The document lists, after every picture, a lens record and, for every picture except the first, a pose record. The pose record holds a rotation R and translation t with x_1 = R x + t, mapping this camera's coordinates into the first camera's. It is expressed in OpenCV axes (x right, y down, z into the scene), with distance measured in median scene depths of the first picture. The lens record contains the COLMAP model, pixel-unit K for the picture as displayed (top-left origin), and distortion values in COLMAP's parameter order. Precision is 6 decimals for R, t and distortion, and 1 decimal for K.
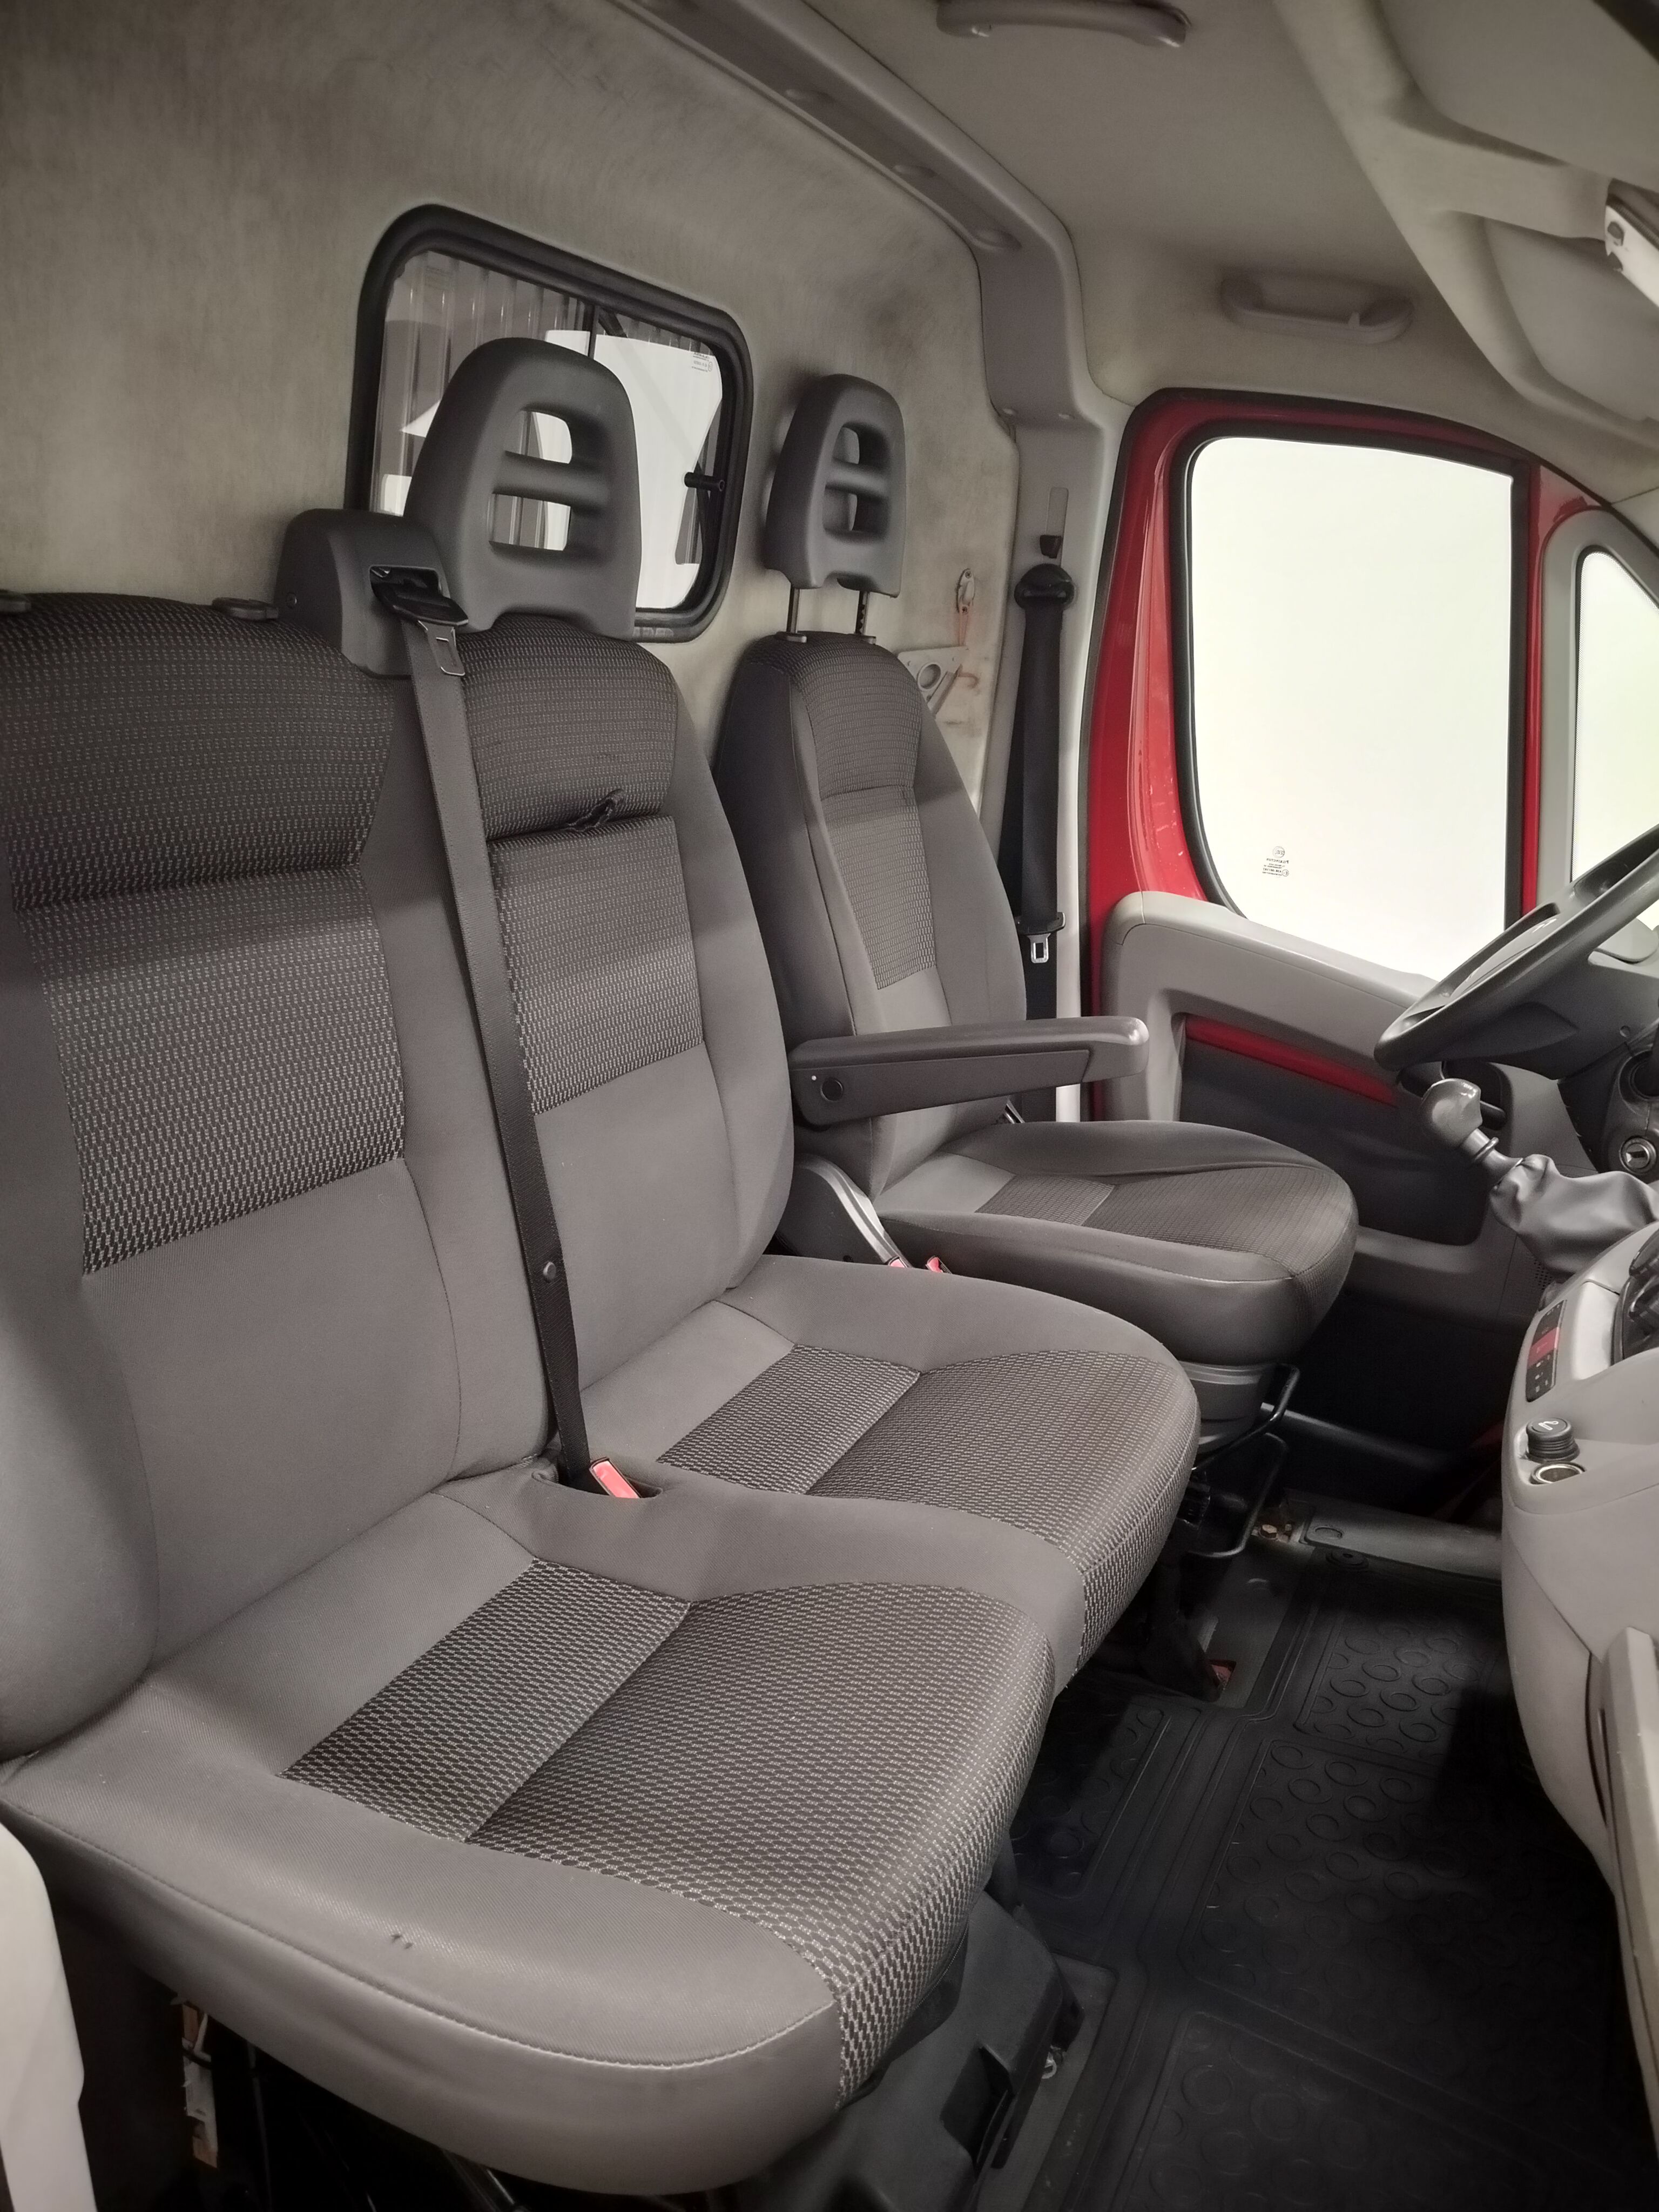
lens RADIAL K [[1666.3, 0, 833.4], [0, 1666.3, 1102.7], [0, 0, 1]] dist [-0.001732, -0.026280]
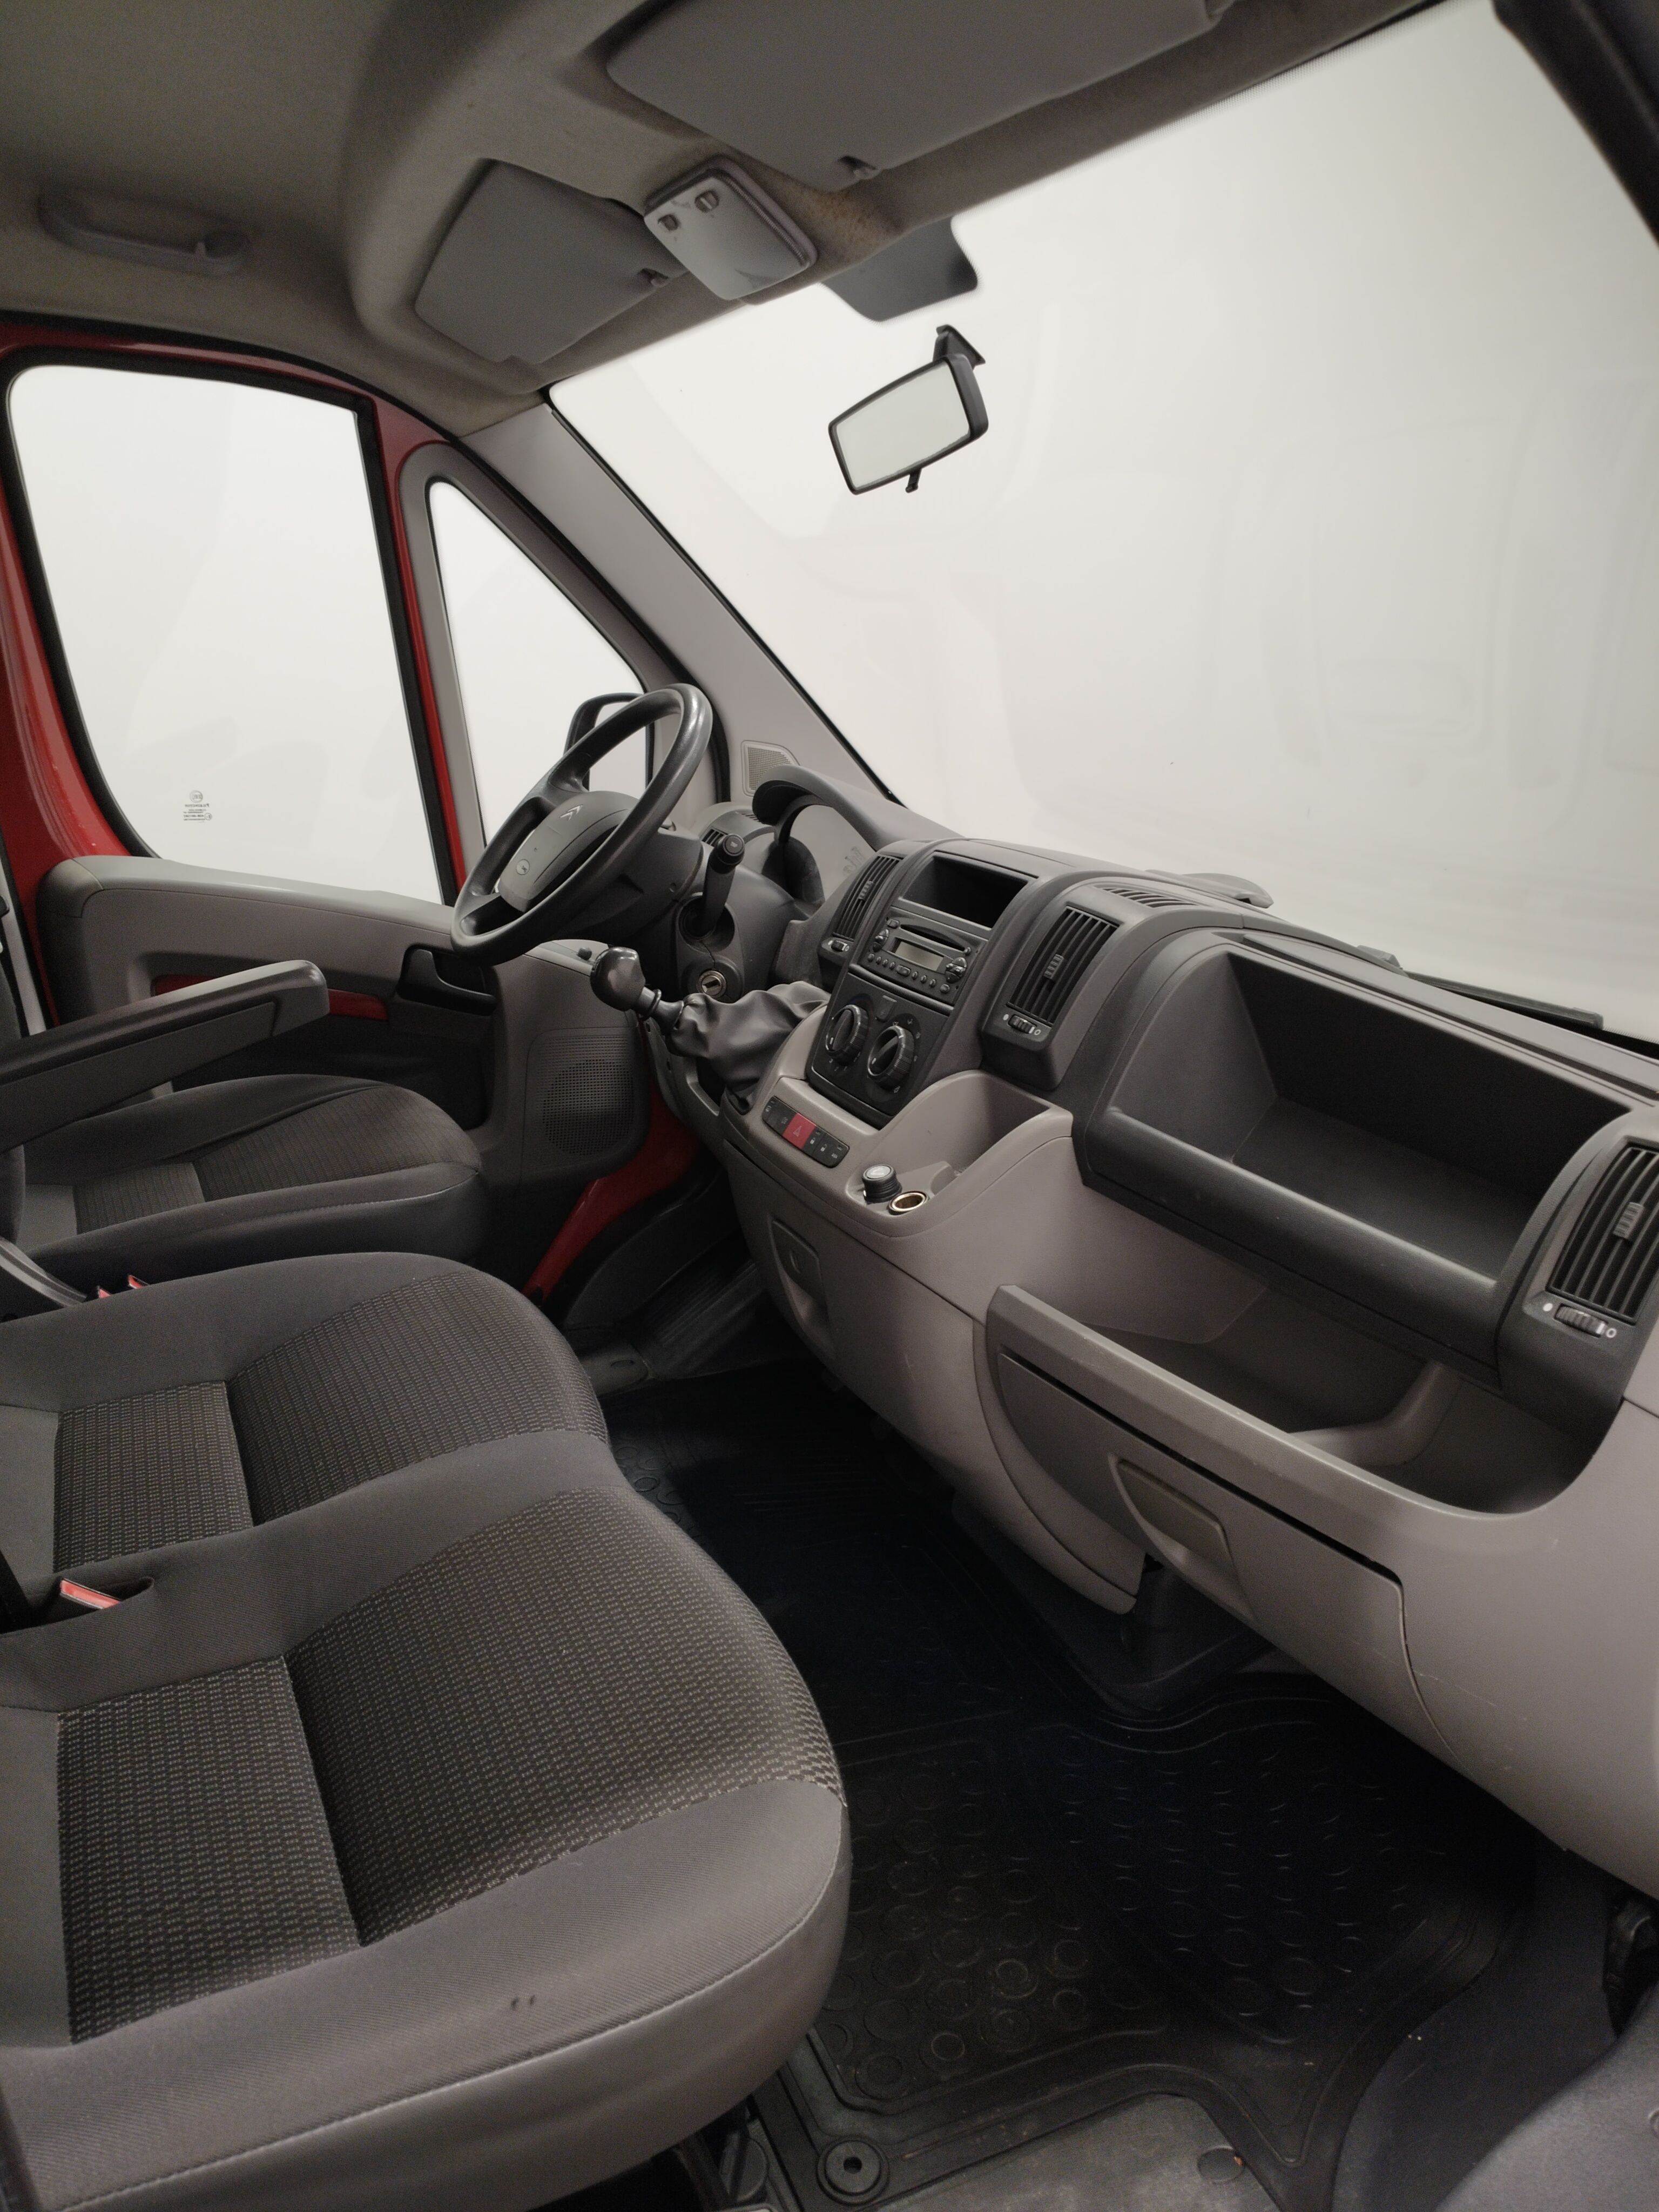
lens RADIAL K [[1666.3, 0, 833.1], [0, 1666.3, 1109.5], [0, 0, 1]] dist [-0.001732, -0.026280]
pose [[0.656252, -0.270936, 0.704221, -0.336679], [0.245878, 0.959154, 0.139886, -0.028559], [-0.713356, 0.081352, 0.696064, 0.099669]]
